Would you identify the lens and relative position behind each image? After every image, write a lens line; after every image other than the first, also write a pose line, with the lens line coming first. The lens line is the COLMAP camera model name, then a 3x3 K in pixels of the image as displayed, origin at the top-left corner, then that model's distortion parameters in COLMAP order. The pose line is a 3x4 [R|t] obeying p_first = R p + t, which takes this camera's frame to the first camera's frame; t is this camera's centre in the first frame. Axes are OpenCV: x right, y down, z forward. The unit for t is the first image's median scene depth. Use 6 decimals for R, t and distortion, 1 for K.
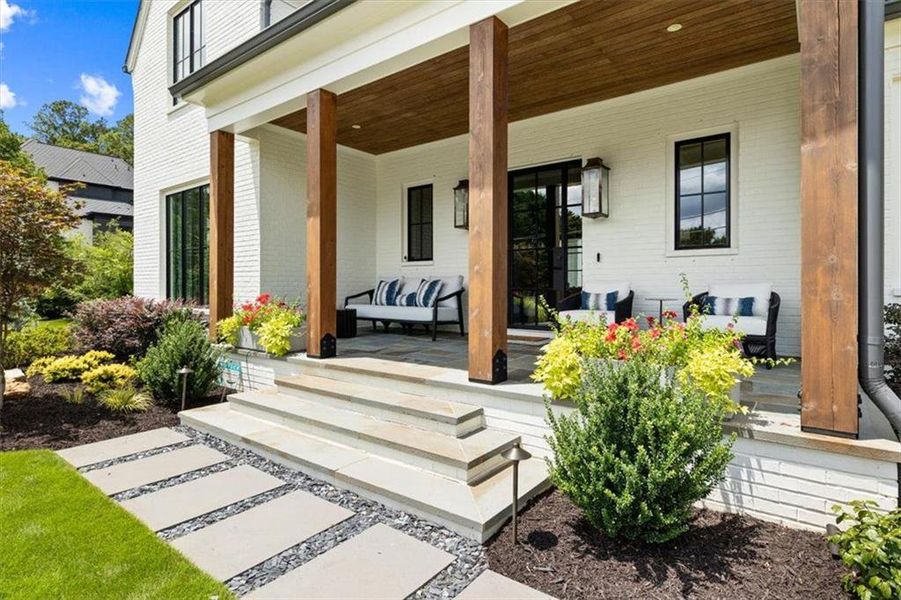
lens RADIAL K [[465.3, 0, 451.4], [0, 465.3, 279.8], [0, 0, 1]] dist [-0.000772, -0.000039]
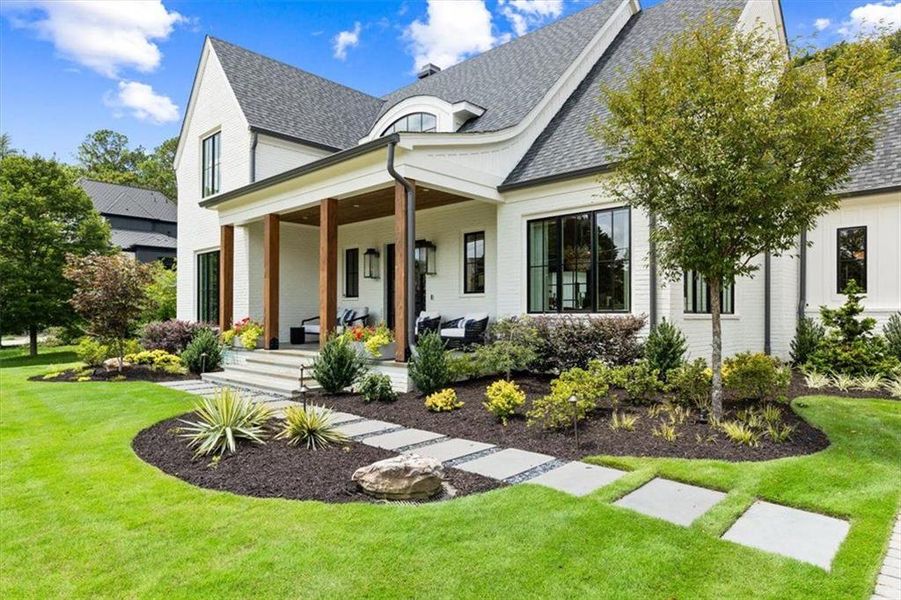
lens RADIAL K [[521.9, 0, 450.5], [0, 521.9, 300.0], [0, 0, 1]] dist [-0.002020, 0.000292]
pose [[0.994718, -0.000666, -0.102647, 0.506401], [-0.000676, 0.999915, -0.013039, -0.009958], [0.102647, 0.013040, 0.994632, -0.803529]]
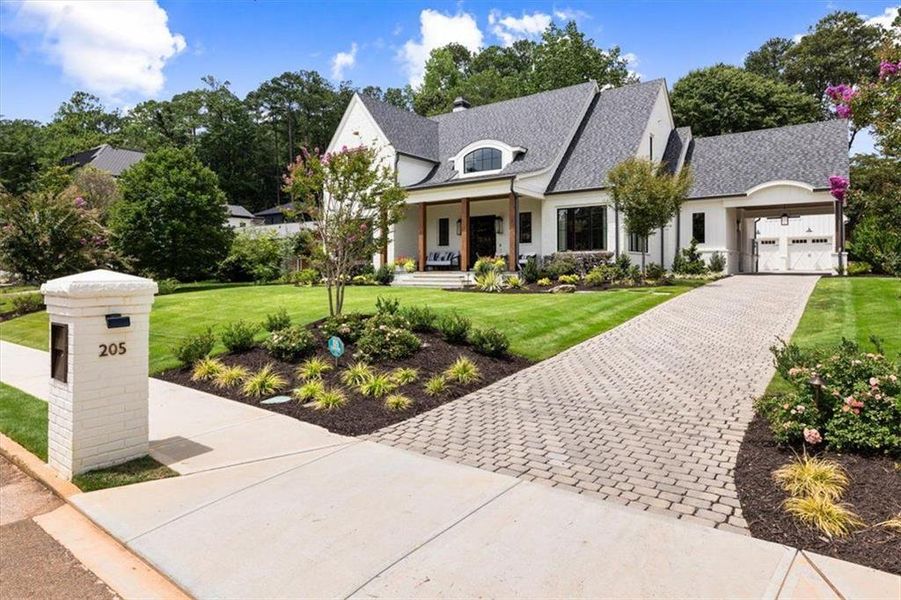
lens RADIAL K [[484.8, 0, 446.4], [0, 484.8, 259.0], [0, 0, 1]] dist [0.000891, -0.000134]
pose [[0.999945, -0.002029, 0.010263, -0.095877], [0.002042, 0.999997, -0.001269, 0.049464], [-0.010260, 0.001290, 0.999947, -2.180096]]
